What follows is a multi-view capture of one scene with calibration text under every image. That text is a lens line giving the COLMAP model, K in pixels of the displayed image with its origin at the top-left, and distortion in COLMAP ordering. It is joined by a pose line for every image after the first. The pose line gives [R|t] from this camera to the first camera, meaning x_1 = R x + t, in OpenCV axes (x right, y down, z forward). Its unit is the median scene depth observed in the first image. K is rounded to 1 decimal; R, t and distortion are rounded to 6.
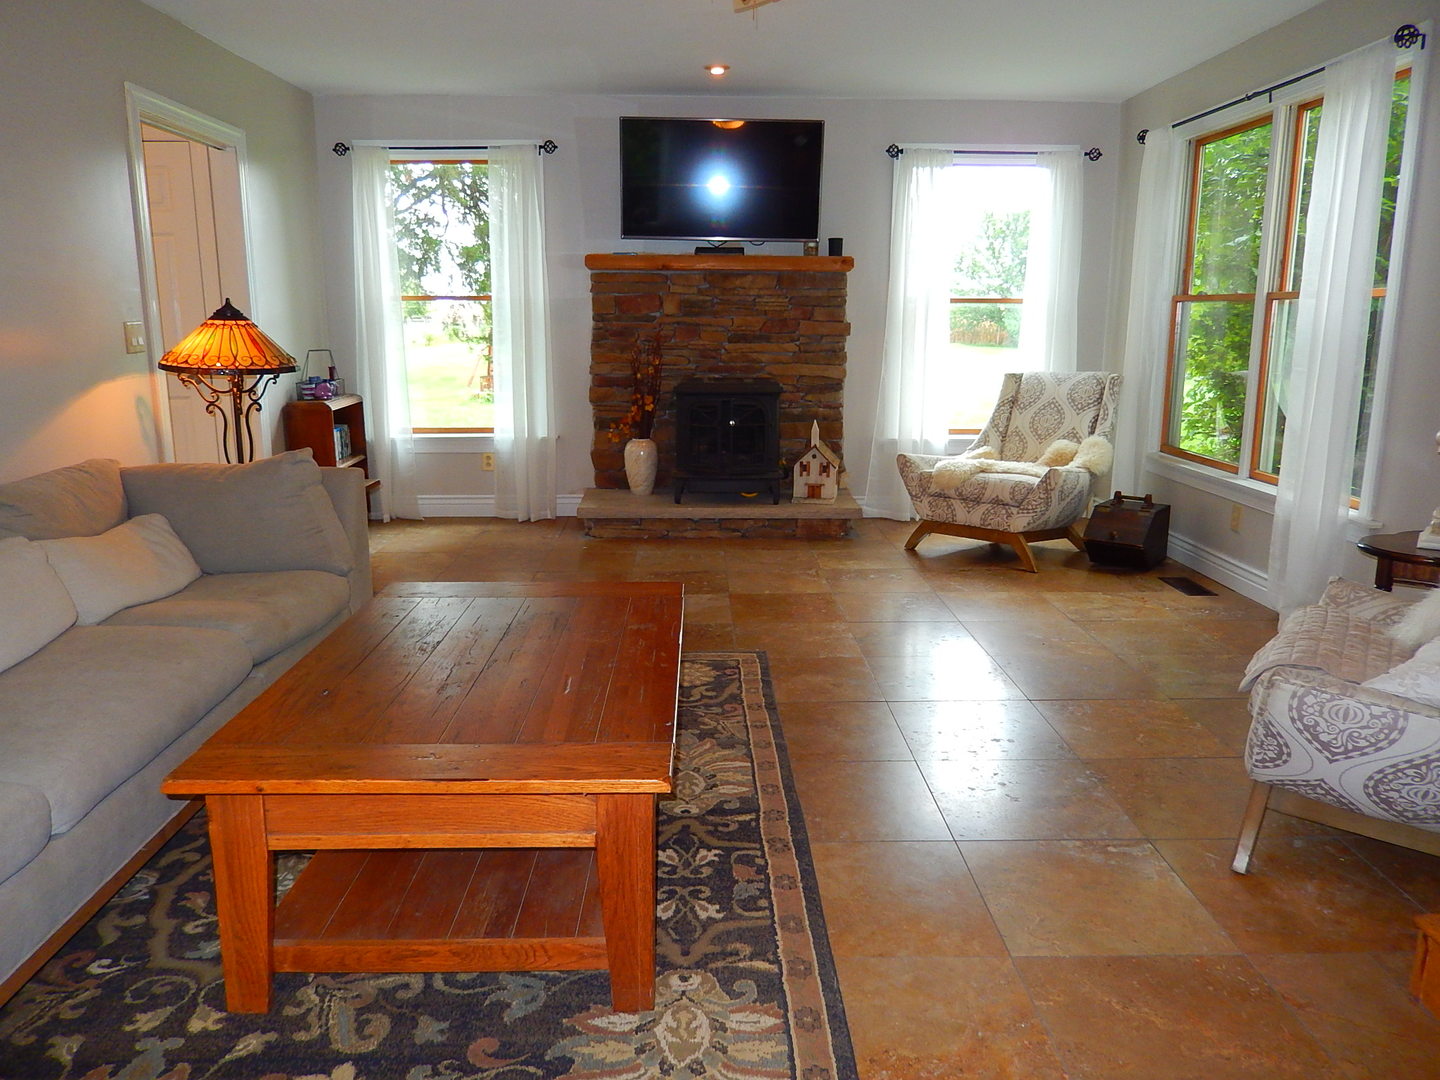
lens RADIAL K [[1081.6, 0, 720.0], [0, 1081.6, 540.0], [0, 0, 1]] dist [-0.012451, 0.007876]
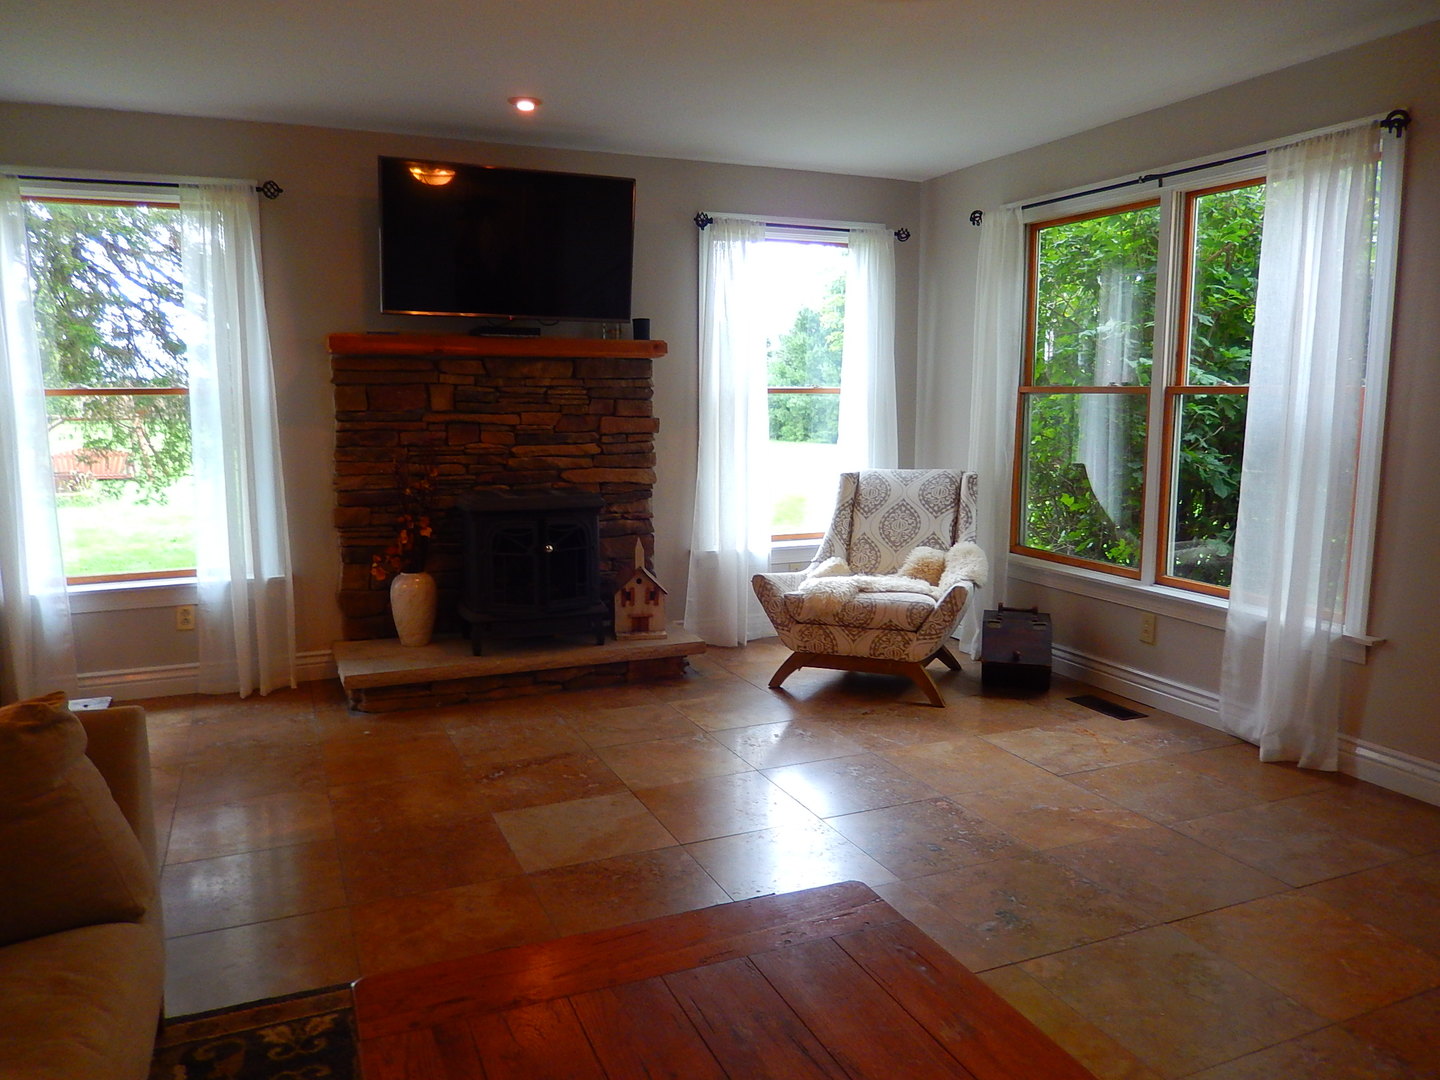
lens RADIAL K [[1081.6, 0, 720.0], [0, 1081.6, 540.0], [0, 0, 1]] dist [-0.012451, 0.007876]
pose [[0.928933, -0.055042, 0.366133, -0.152743], [0.079988, 0.995370, -0.053303, -0.059712], [-0.361504, 0.078801, 0.929035, 0.215282]]
